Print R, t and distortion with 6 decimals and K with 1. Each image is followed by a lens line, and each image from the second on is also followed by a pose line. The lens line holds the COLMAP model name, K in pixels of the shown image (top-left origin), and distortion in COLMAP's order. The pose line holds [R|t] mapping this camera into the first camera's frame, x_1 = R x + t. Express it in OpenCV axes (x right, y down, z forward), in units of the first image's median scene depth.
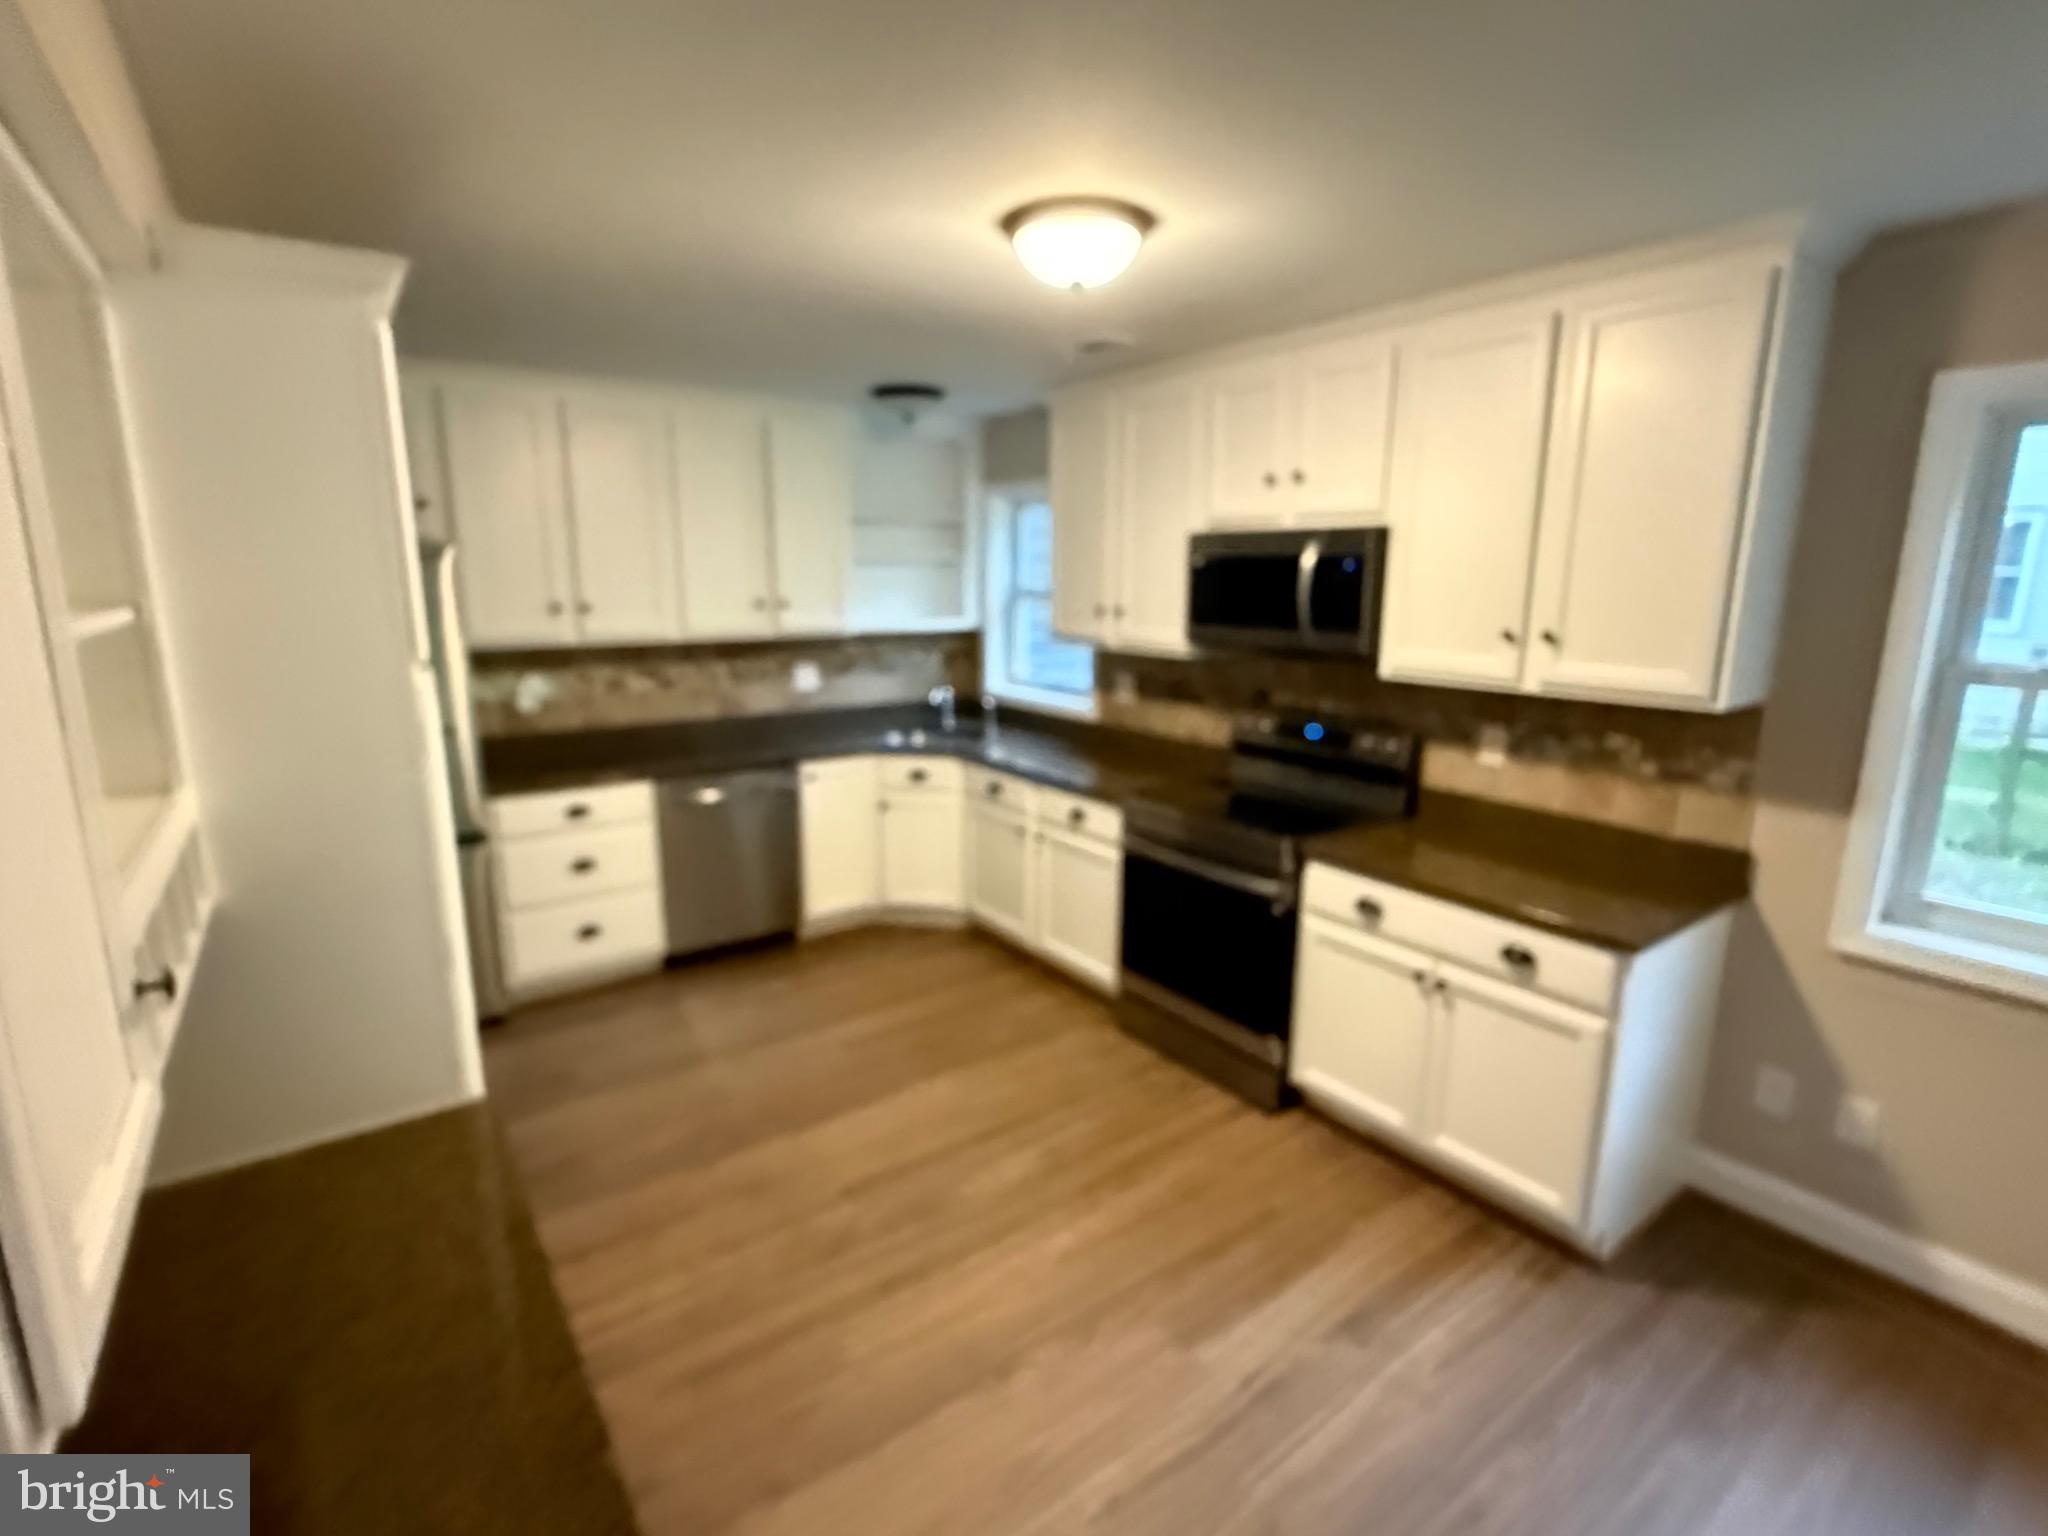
lens RADIAL K [[973.1, 0, 1021.6], [0, 973.1, 763.4], [0, 0, 1]] dist [-0.001098, 0.002235]
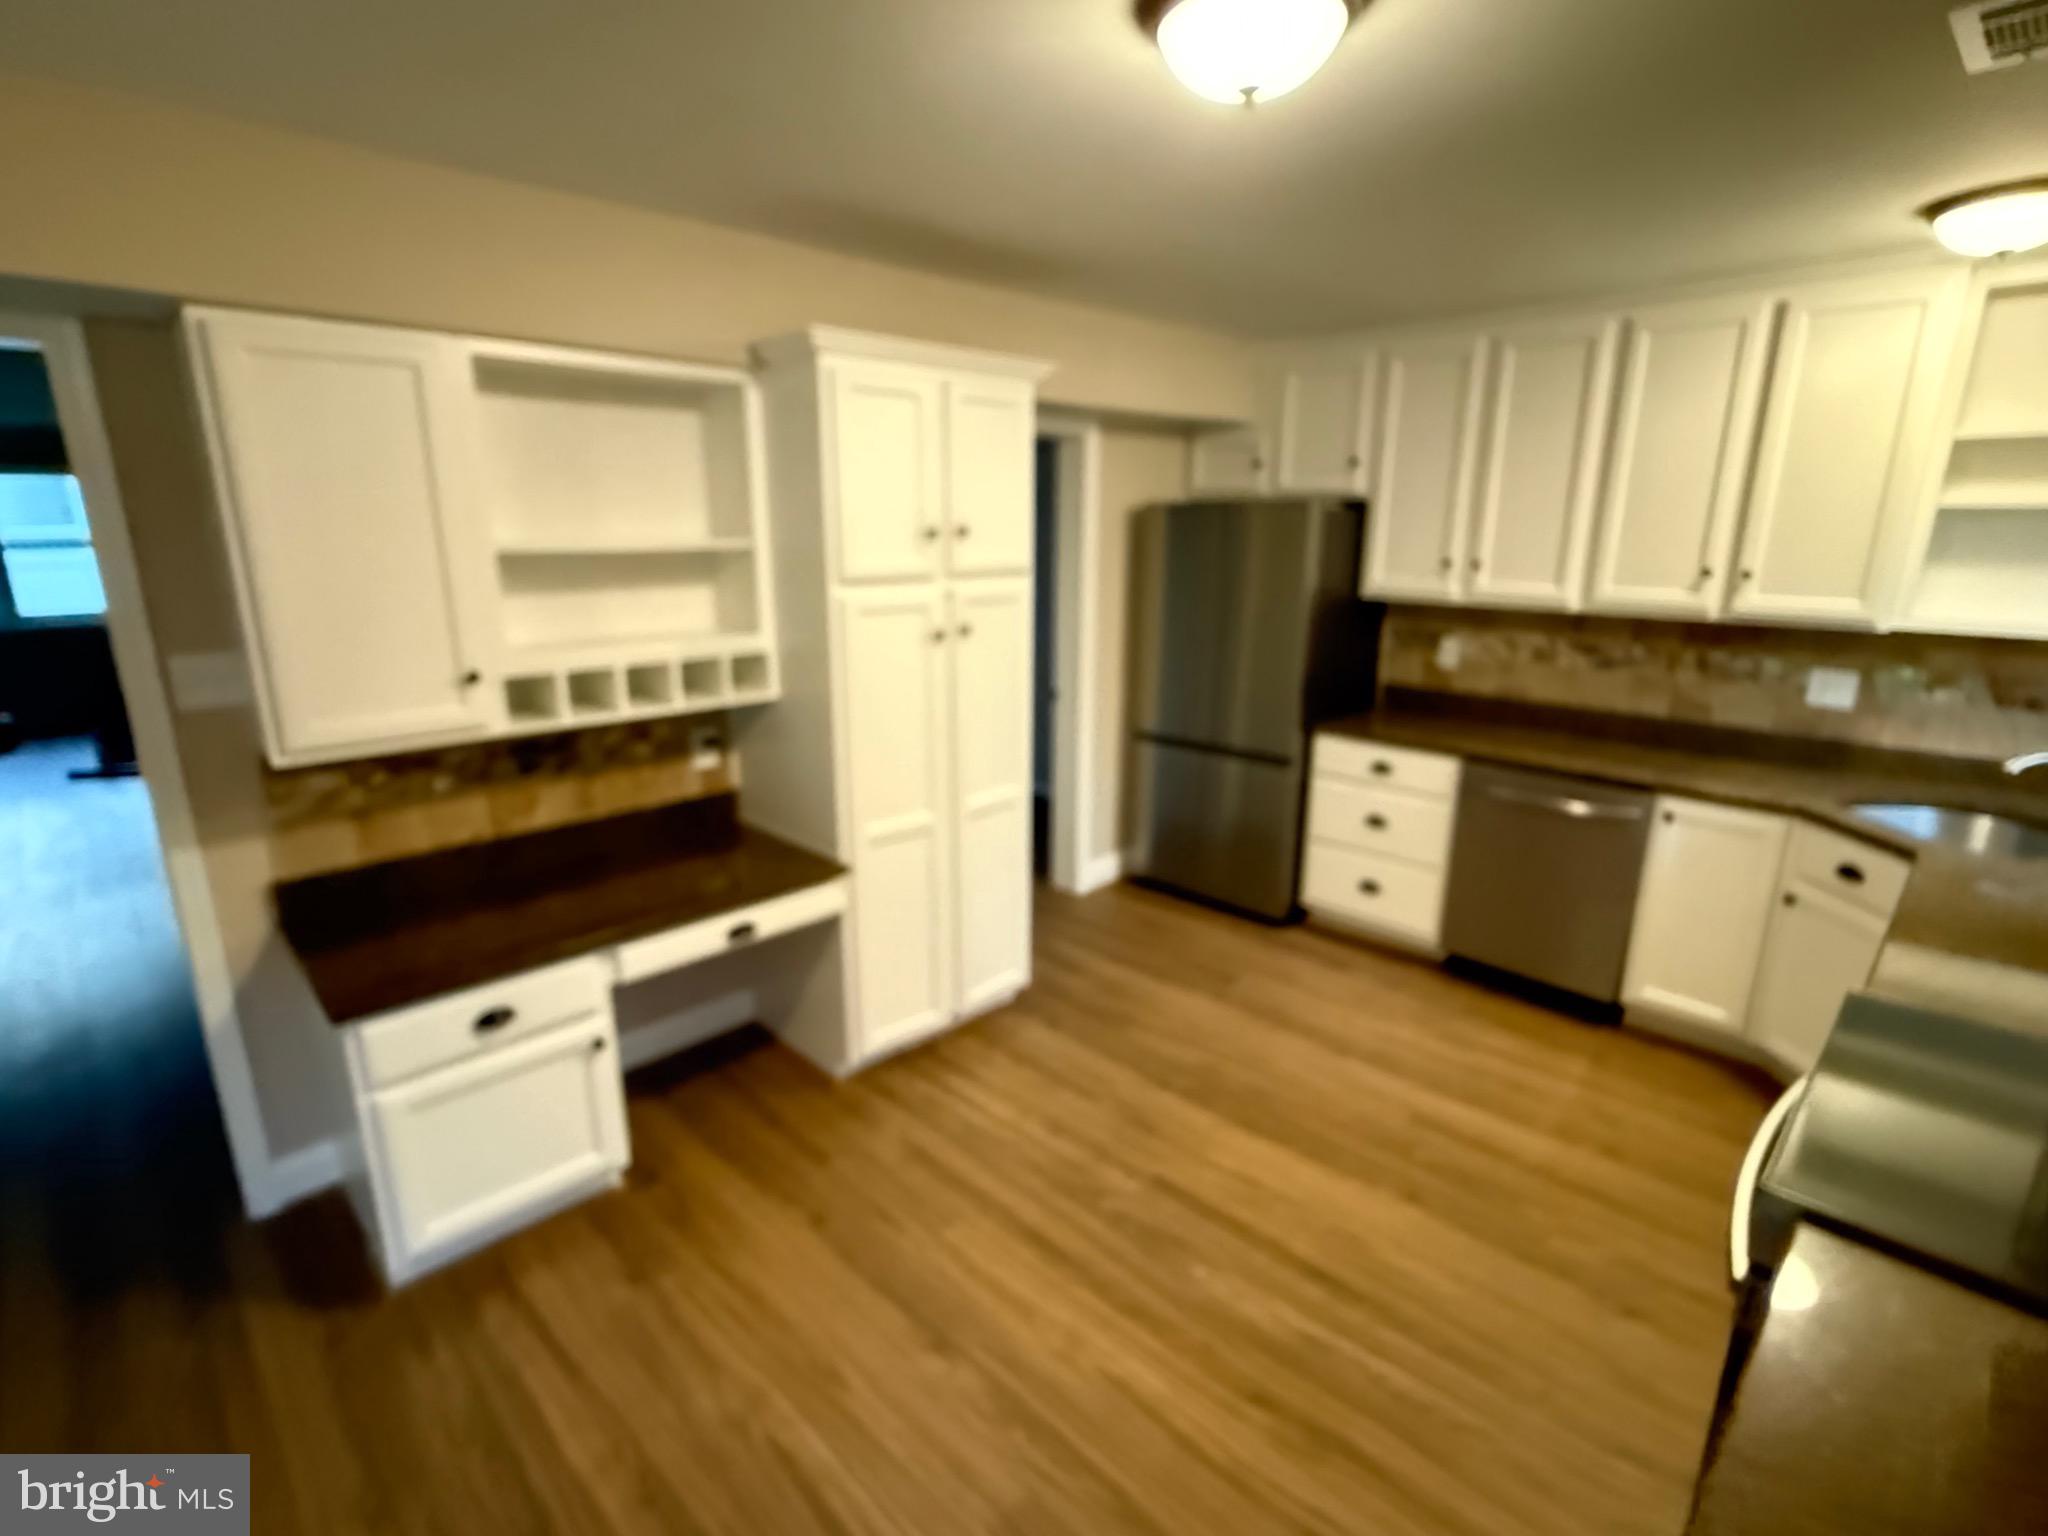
lens RADIAL K [[973.1, 0, 1019.6], [0, 973.1, 771.7], [0, 0, 1]] dist [-0.001098, 0.002235]
pose [[0.146797, 0.246491, -0.957963, 0.624512], [-0.196667, 0.956393, 0.215950, -0.124858], [0.969419, 0.156699, 0.188873, 0.629992]]
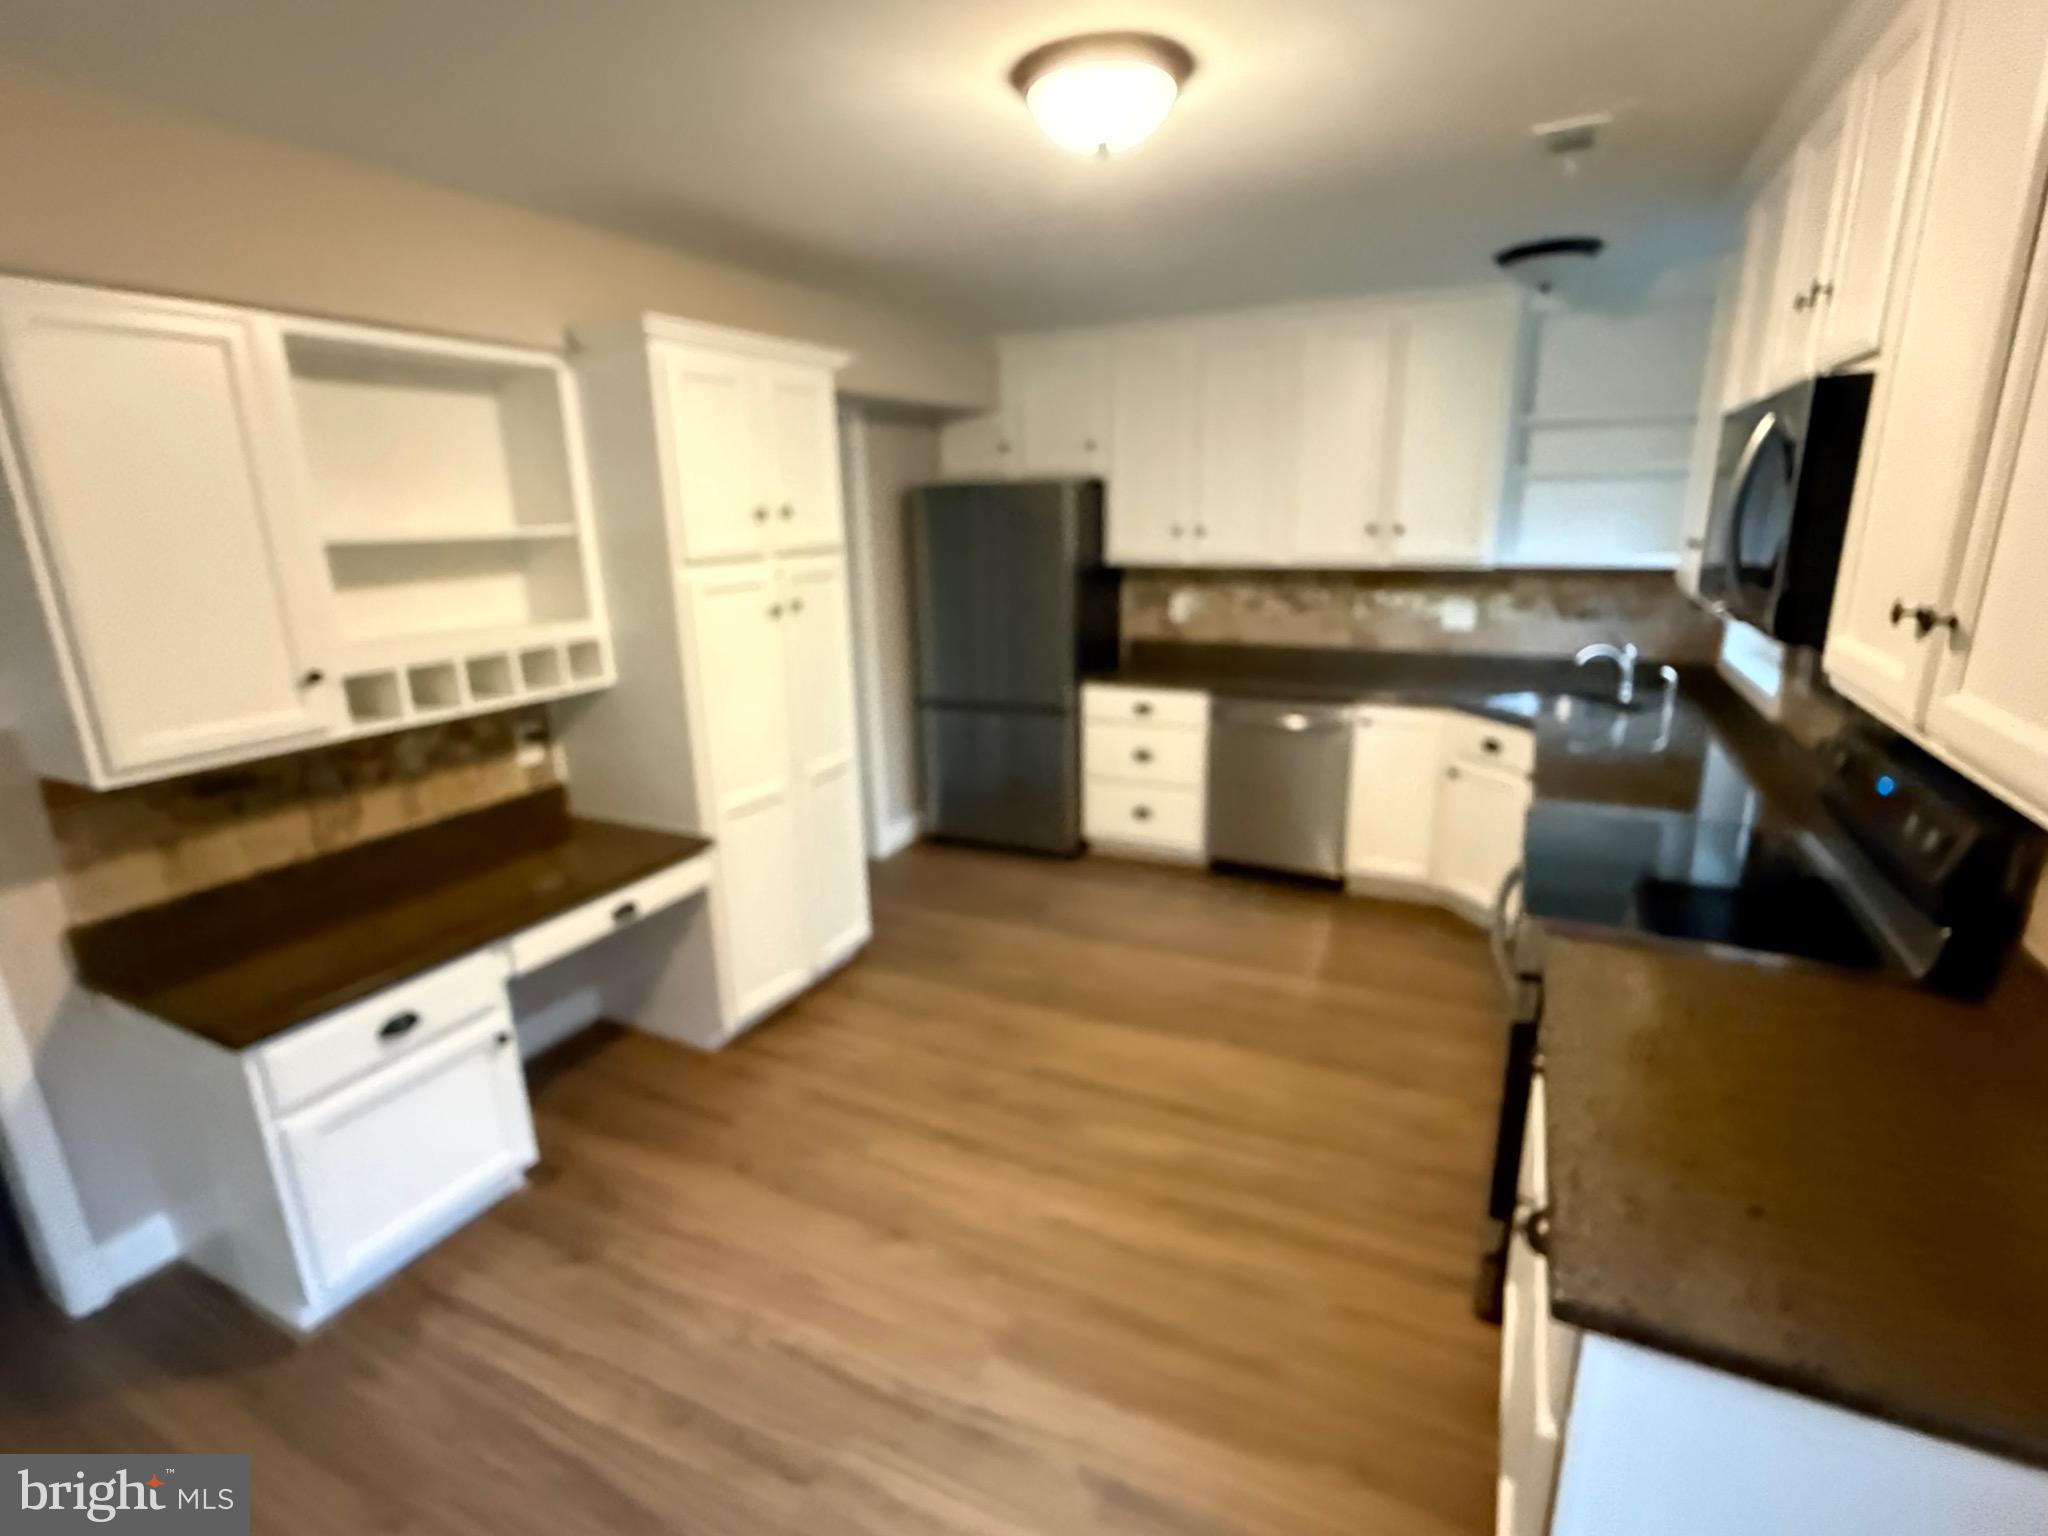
lens RADIAL K [[973.1, 0, 1020.9], [0, 973.1, 770.6], [0, 0, 1]] dist [-0.001098, 0.002235]
pose [[0.455702, 0.221479, -0.862138, 0.691541], [-0.150762, 0.973762, 0.170466, -0.075948], [0.877272, 0.052296, 0.477136, 0.447538]]
